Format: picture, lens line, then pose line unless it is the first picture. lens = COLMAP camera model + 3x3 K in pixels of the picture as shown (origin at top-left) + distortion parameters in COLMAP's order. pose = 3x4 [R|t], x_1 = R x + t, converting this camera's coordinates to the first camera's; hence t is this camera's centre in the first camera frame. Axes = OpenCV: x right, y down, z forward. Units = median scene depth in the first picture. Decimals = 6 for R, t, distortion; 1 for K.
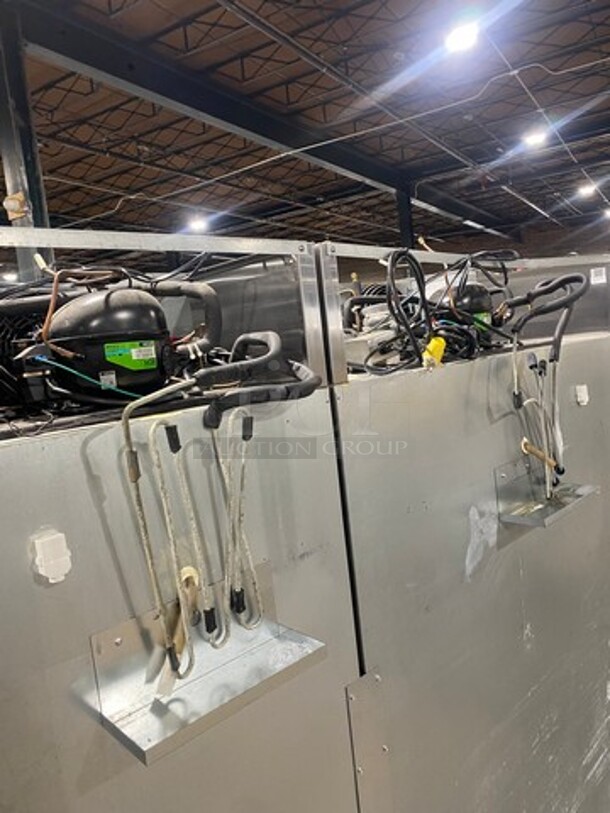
lens RADIAL K [[618.3, 0, 305.0], [0, 618.3, 406.5], [0, 0, 1]] dist [0.001124, 0.005626]
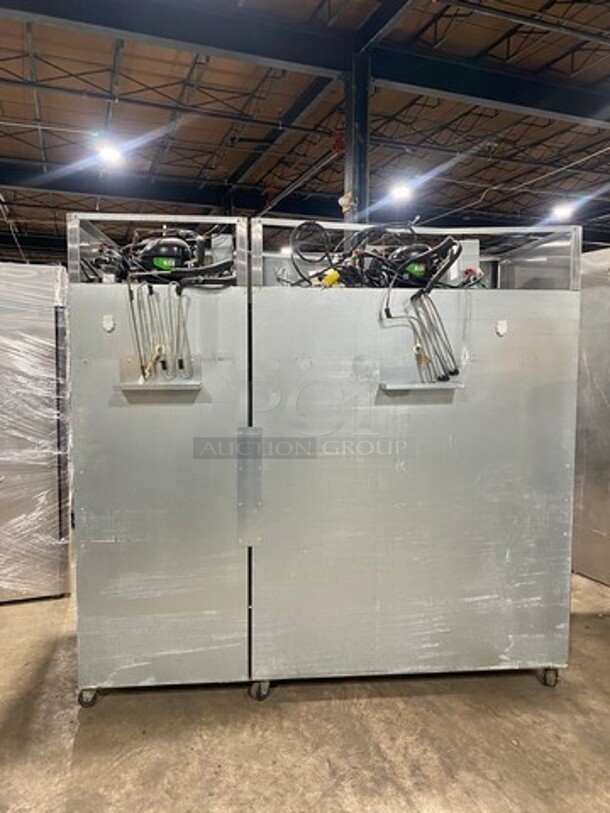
lens RADIAL K [[618.3, 0, 305.0], [0, 618.3, 406.5], [0, 0, 1]] dist [0.001124, 0.005626]
pose [[0.783001, 0.158005, -0.601617, 0.273576], [-0.149377, 0.986660, 0.064716, 0.037094], [0.603817, 0.039195, 0.796158, -0.101497]]
